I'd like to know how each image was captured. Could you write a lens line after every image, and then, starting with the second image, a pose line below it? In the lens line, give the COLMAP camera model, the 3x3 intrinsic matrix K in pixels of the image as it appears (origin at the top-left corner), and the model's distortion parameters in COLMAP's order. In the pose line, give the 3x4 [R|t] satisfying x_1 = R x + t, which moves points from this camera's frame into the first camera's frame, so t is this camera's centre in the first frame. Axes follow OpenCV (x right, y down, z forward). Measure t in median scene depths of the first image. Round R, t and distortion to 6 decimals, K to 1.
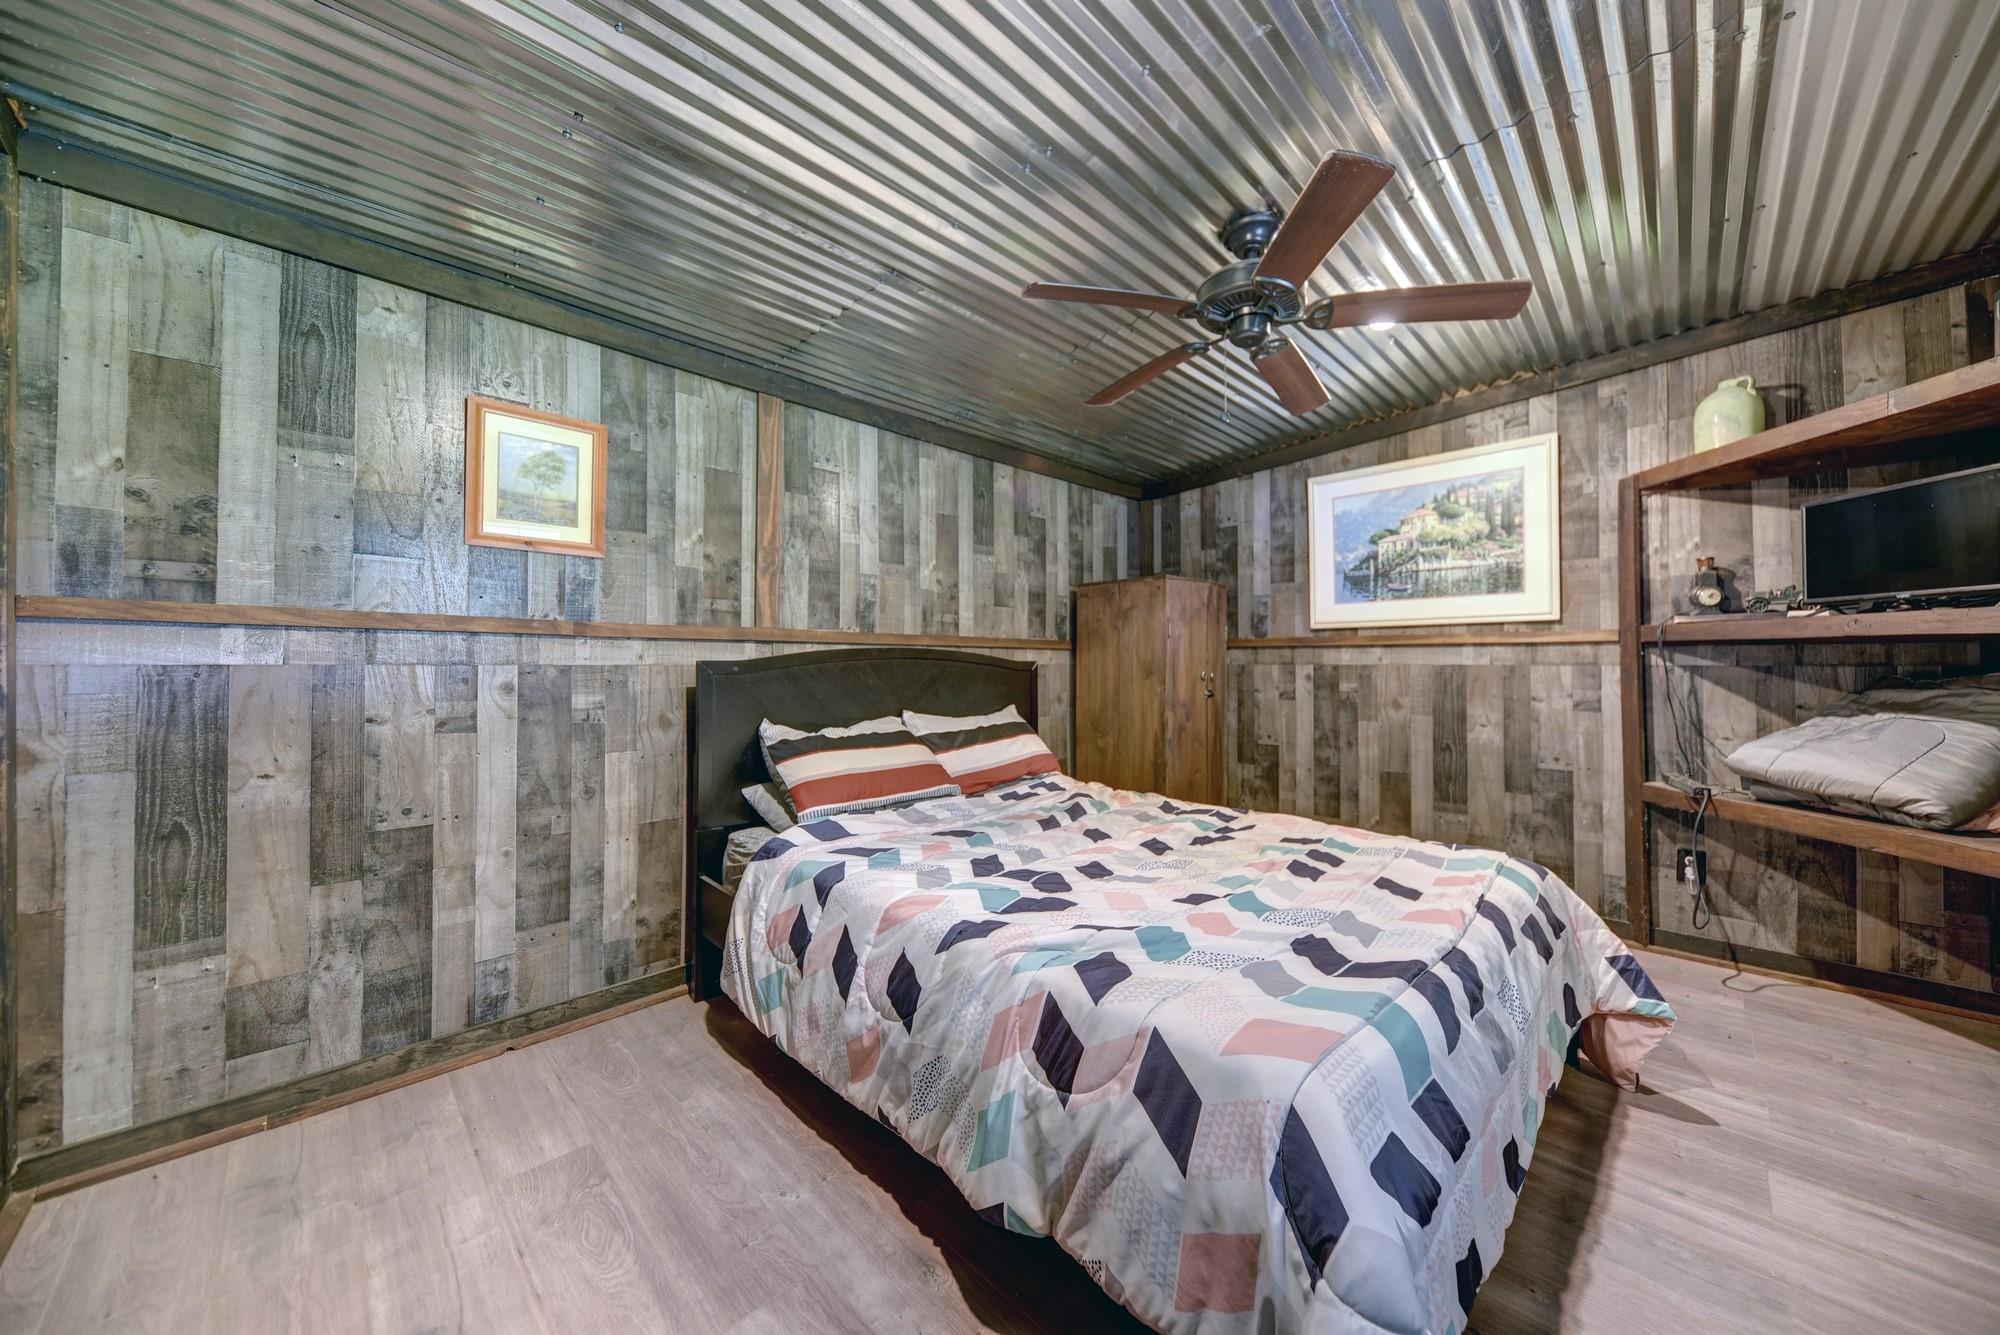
lens RADIAL K [[695.6, 0, 1012.2], [0, 695.6, 656.9], [0, 0, 1]] dist [-0.005357, -0.000738]
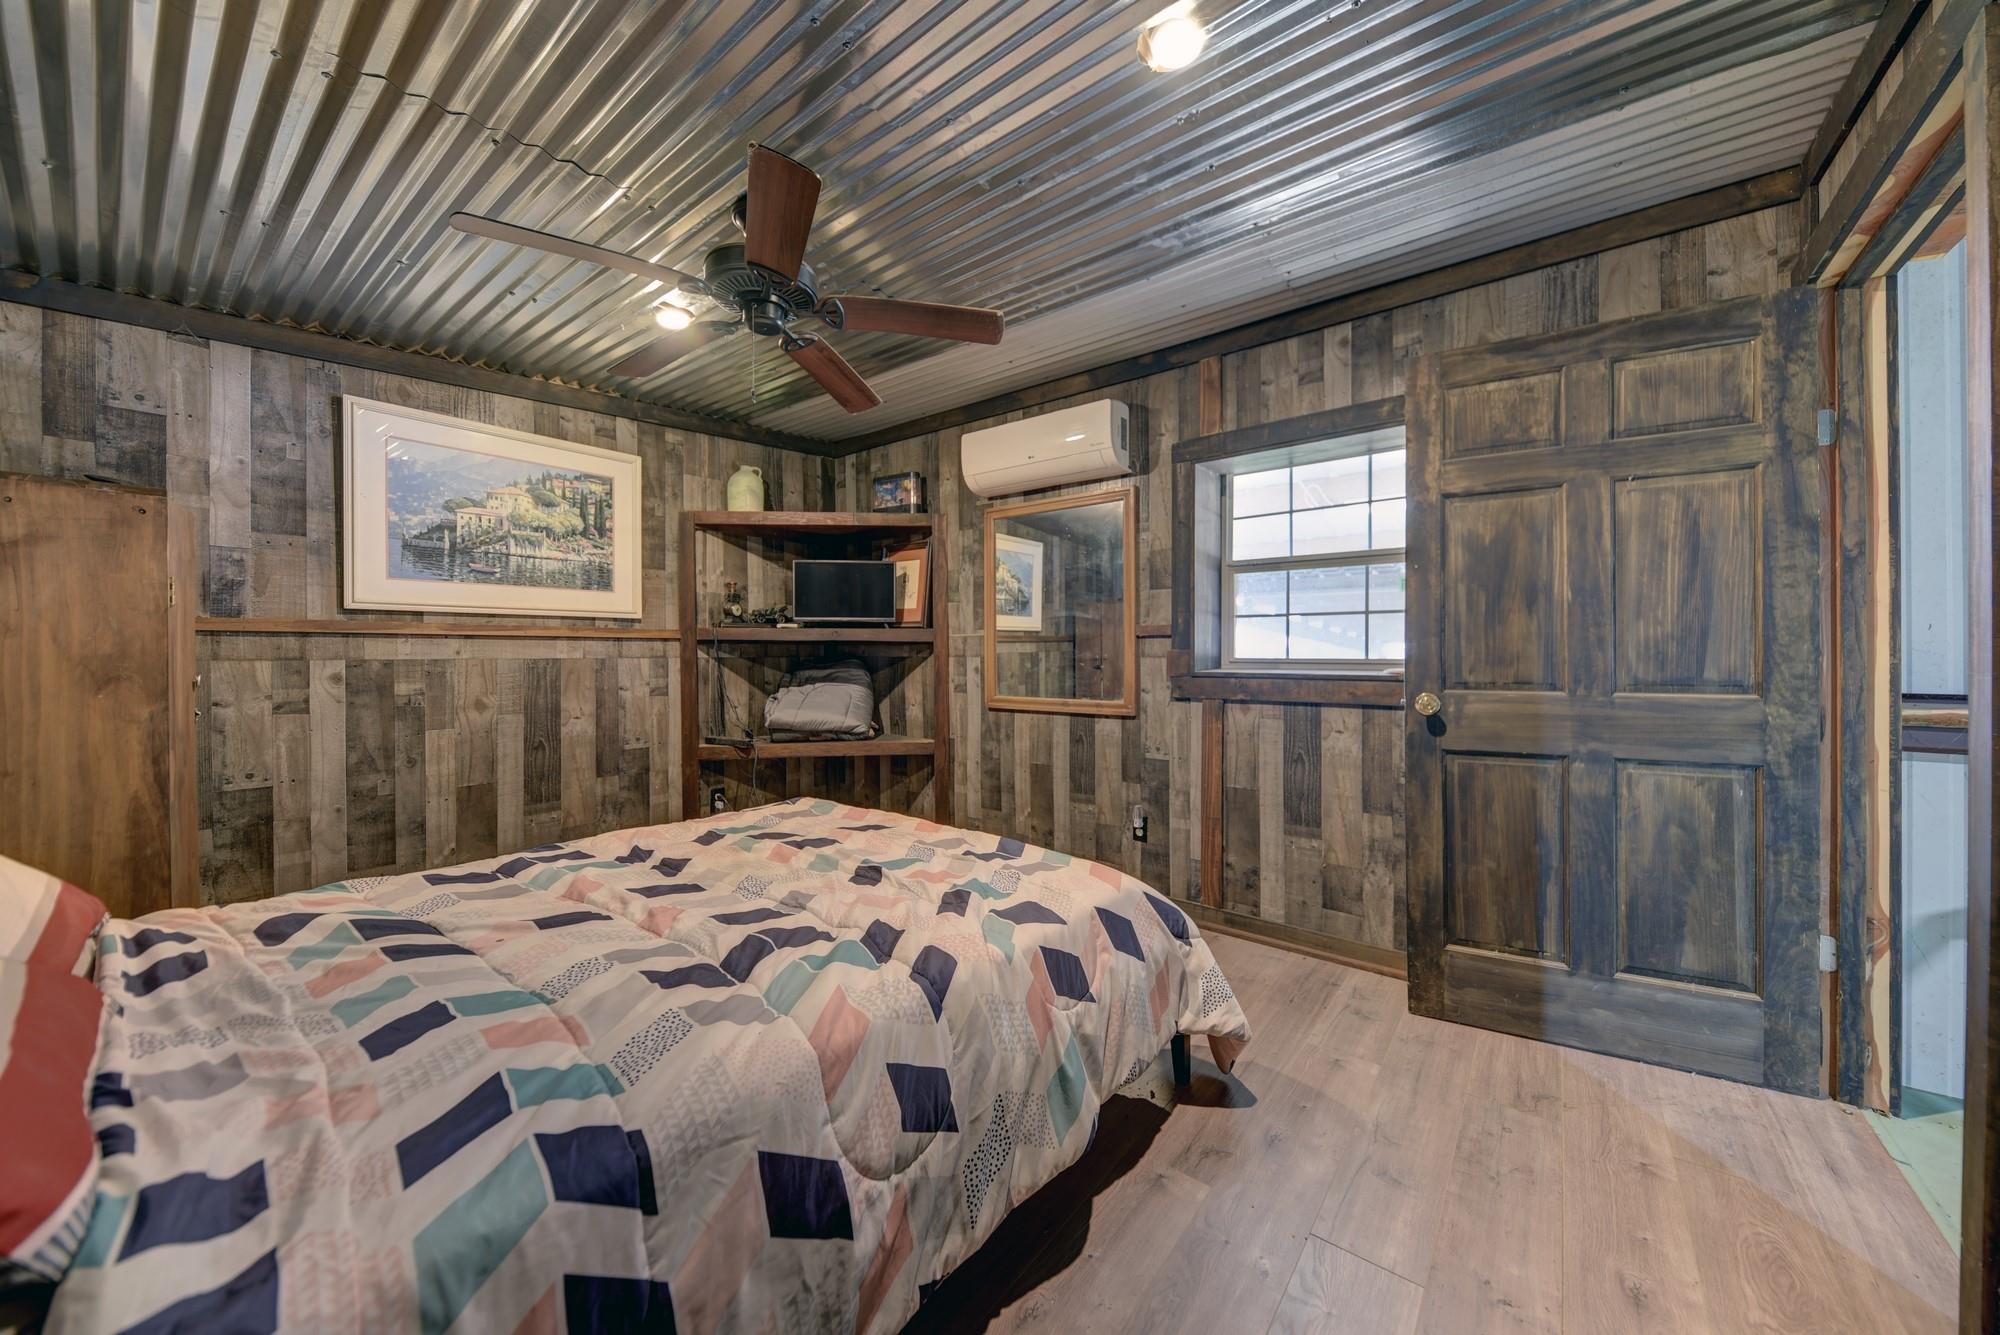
lens RADIAL K [[695.6, 0, 1046.0], [0, 695.6, 659.6], [0, 0, 1]] dist [-0.005357, -0.000738]
pose [[-0.162787, -0.007841, 0.986630, -0.443268], [-0.005152, 0.999962, 0.007097, 0.002628], [-0.986648, -0.003927, -0.162821, 0.489622]]
